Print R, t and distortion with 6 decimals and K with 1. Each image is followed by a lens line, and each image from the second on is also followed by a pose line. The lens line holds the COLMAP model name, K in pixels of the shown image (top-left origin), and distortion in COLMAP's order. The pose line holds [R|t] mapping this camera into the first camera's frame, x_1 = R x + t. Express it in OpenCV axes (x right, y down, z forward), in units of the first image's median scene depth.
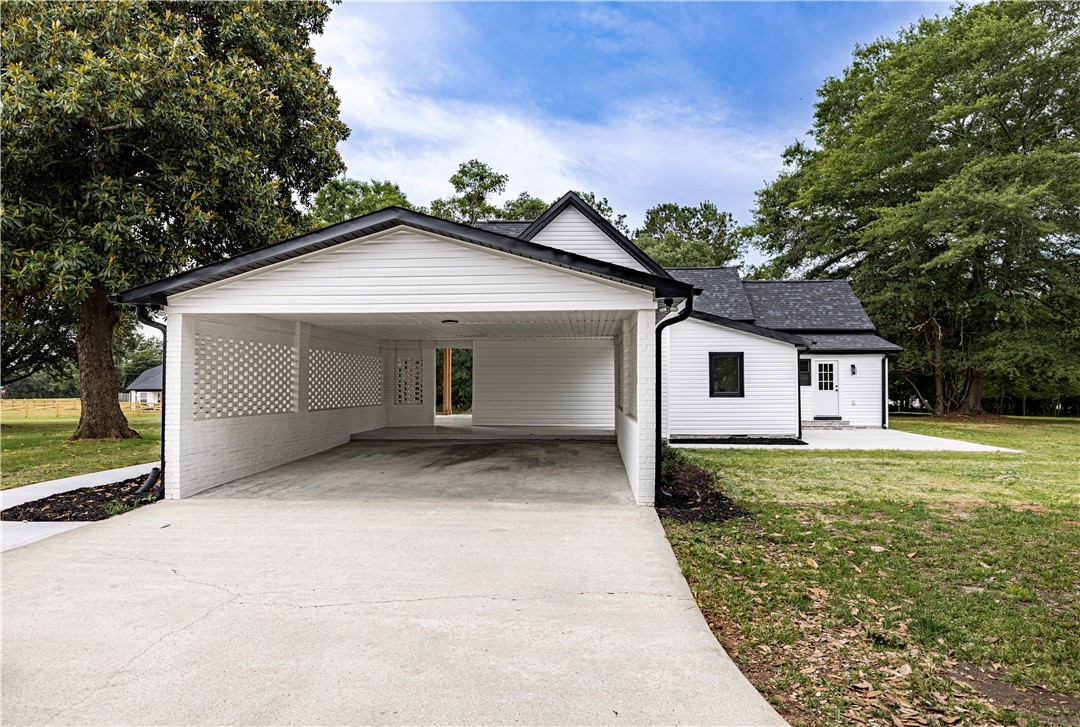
lens RADIAL K [[691.9, 0, 542.5], [0, 691.9, 366.2], [0, 0, 1]] dist [0.003495, -0.001009]
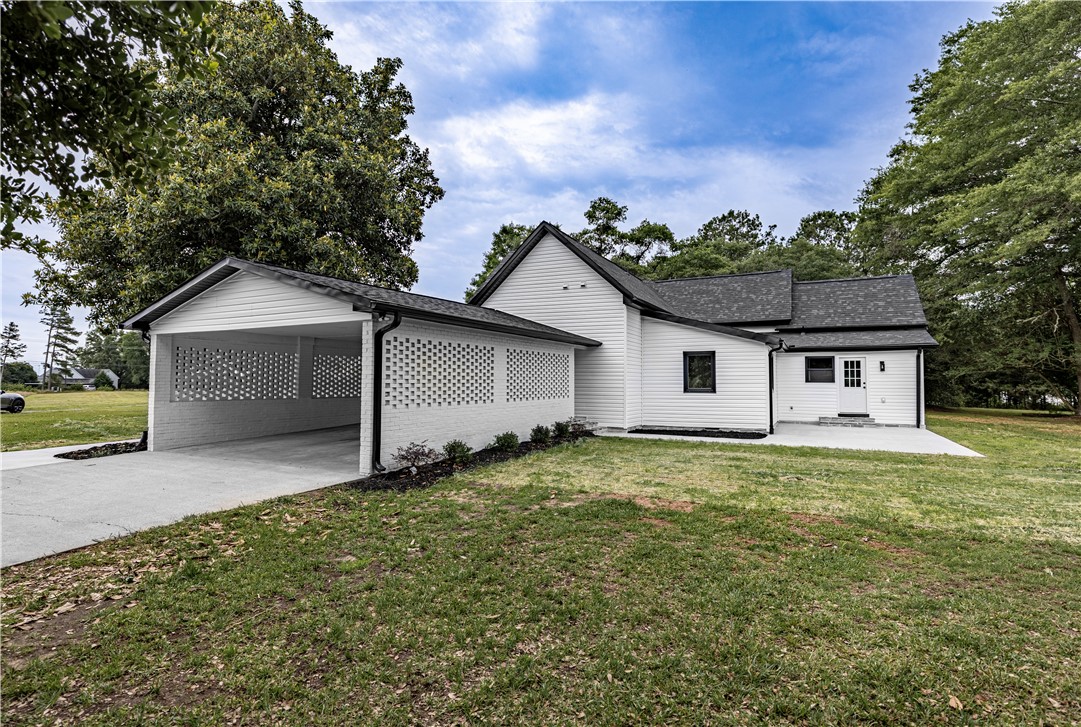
lens RADIAL K [[544.3, 0, 534.0], [0, 544.3, 363.0], [0, 0, 1]] dist [-0.022529, 0.001484]
pose [[0.911007, -0.005633, -0.412352, 0.311999], [0.006001, 0.999982, -0.000401, -0.002607], [0.412347, -0.002109, 0.911024, 0.100784]]
